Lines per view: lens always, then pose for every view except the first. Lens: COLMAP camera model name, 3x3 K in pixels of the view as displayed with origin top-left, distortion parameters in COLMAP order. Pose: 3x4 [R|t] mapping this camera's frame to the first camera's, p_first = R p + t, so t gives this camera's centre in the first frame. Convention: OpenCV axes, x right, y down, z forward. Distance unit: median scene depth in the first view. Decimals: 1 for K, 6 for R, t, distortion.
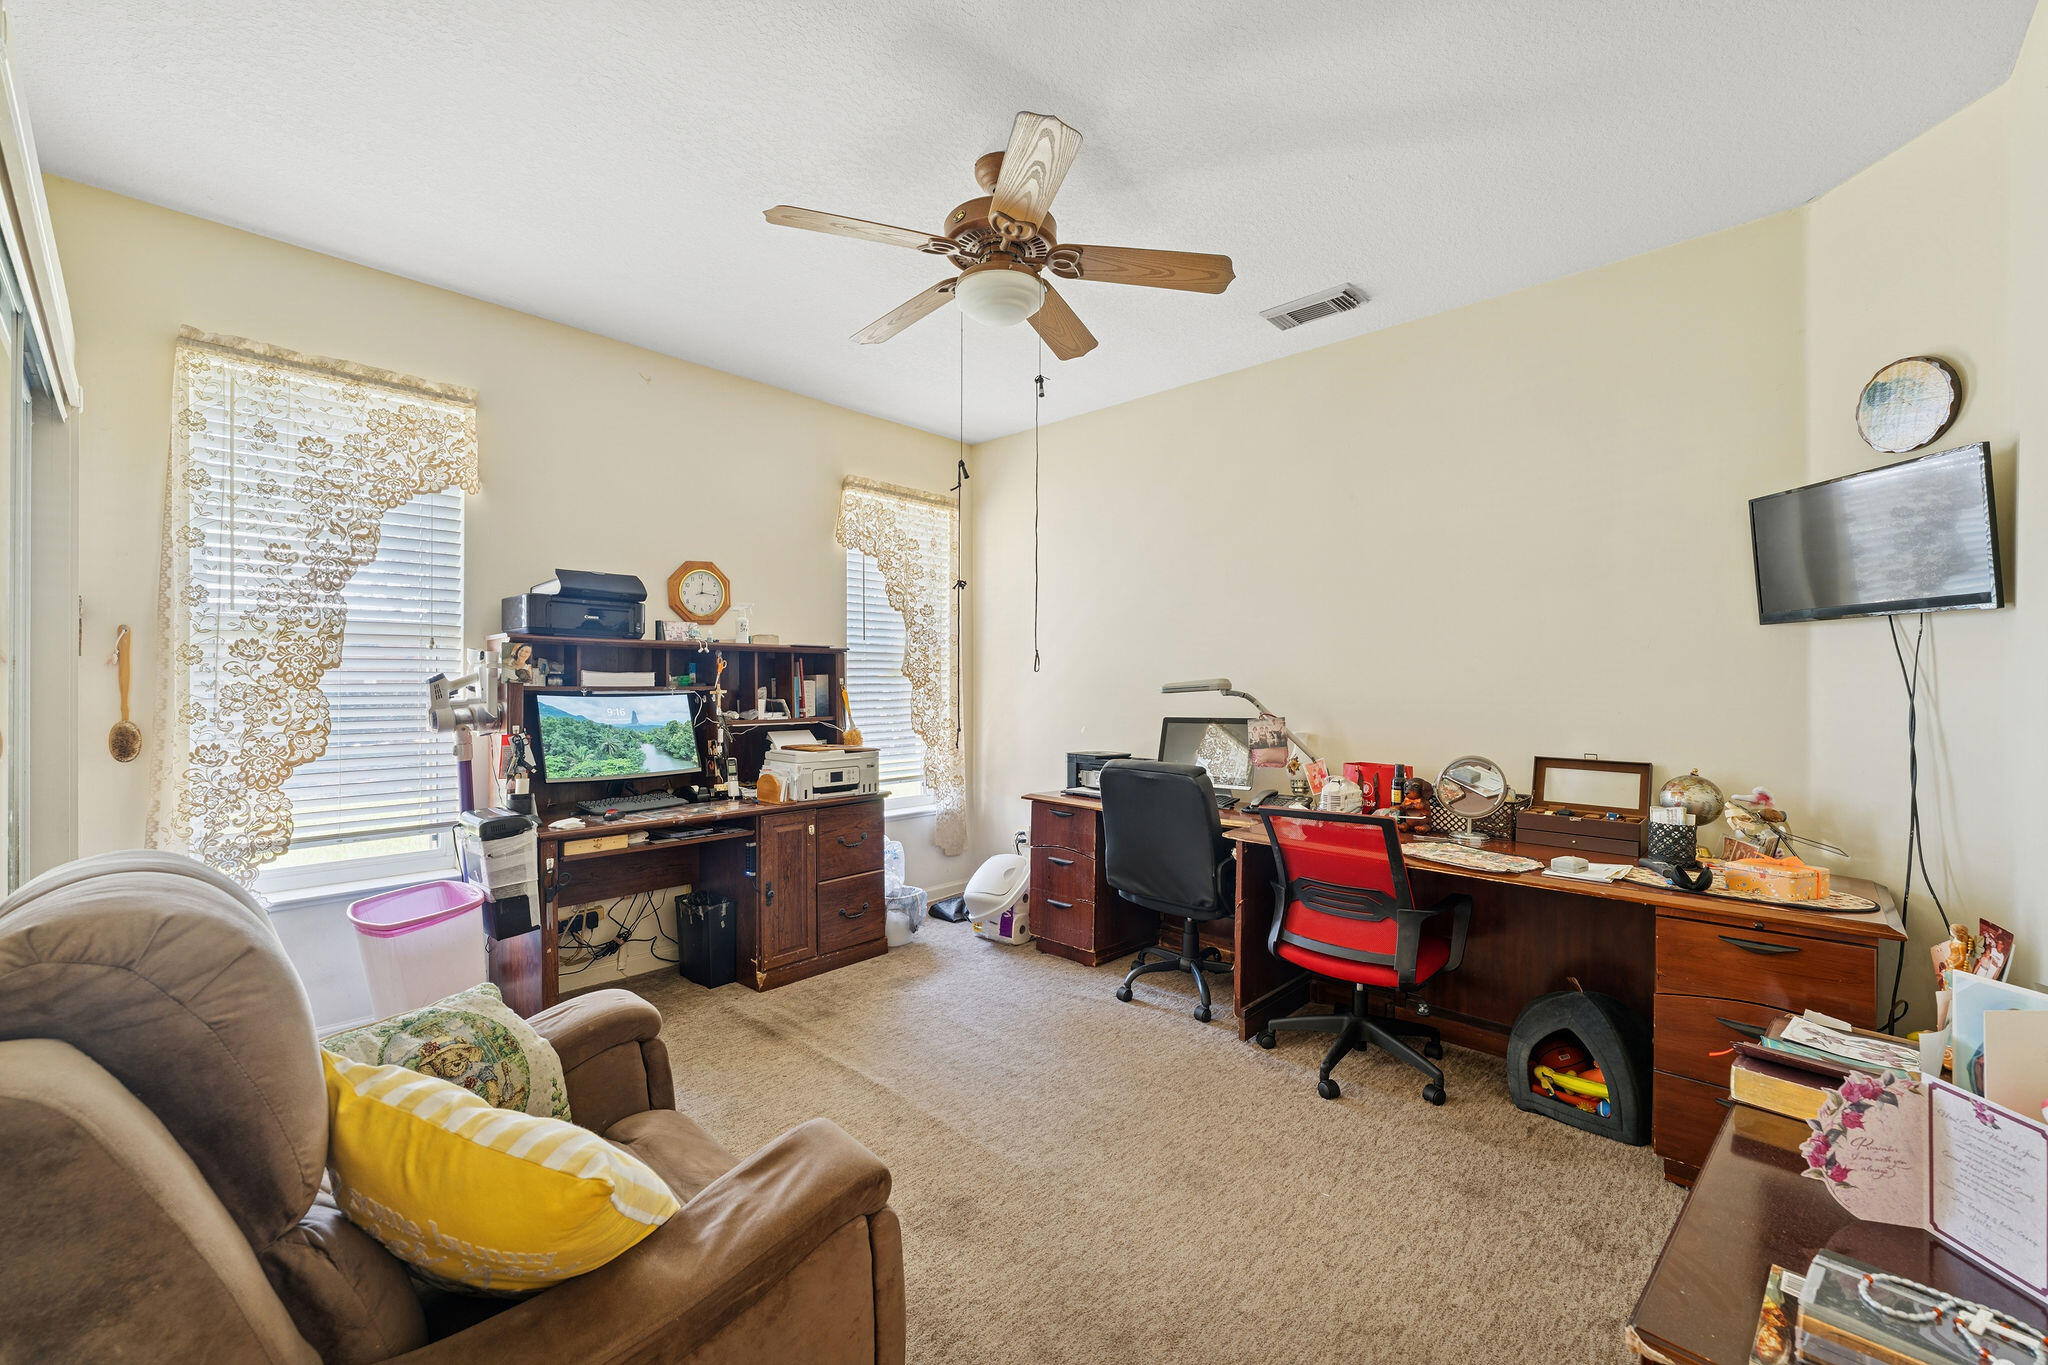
lens RADIAL K [[804.8, 0, 1024.0], [0, 804.8, 682.5], [0, 0, 1]] dist [0.002199, 0.000161]
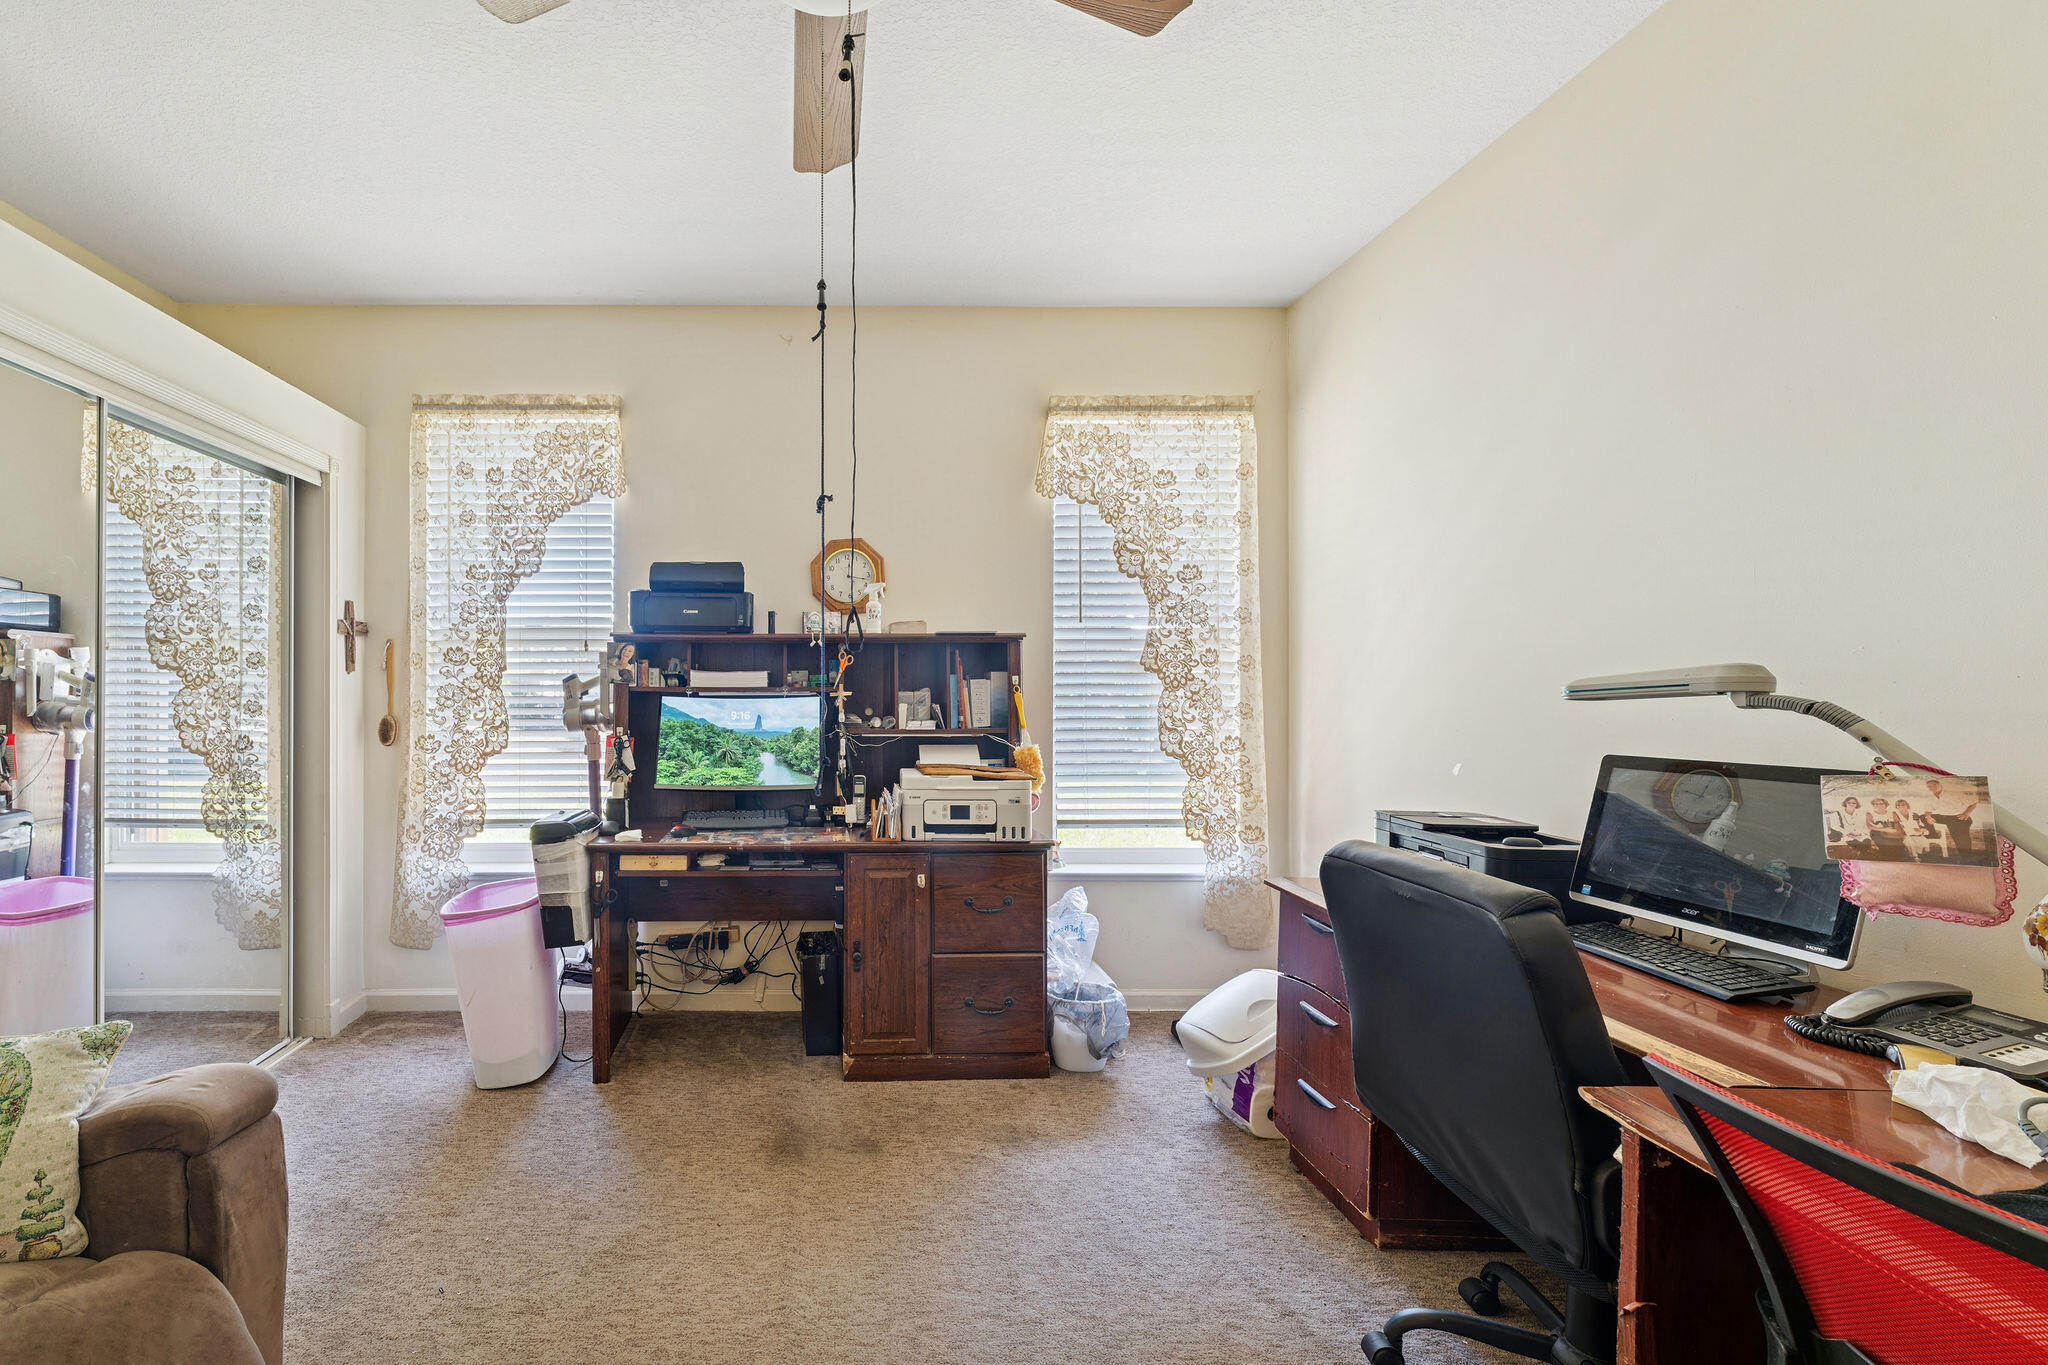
lens RADIAL K [[804.8, 0, 1024.0], [0, 804.8, 682.5], [0, 0, 1]] dist [0.002199, 0.000161]
pose [[0.692910, -0.006826, -0.720991, 0.355043], [0.003478, 0.999975, -0.006124, 0.006177], [0.721015, 0.001736, 0.692917, 0.588406]]
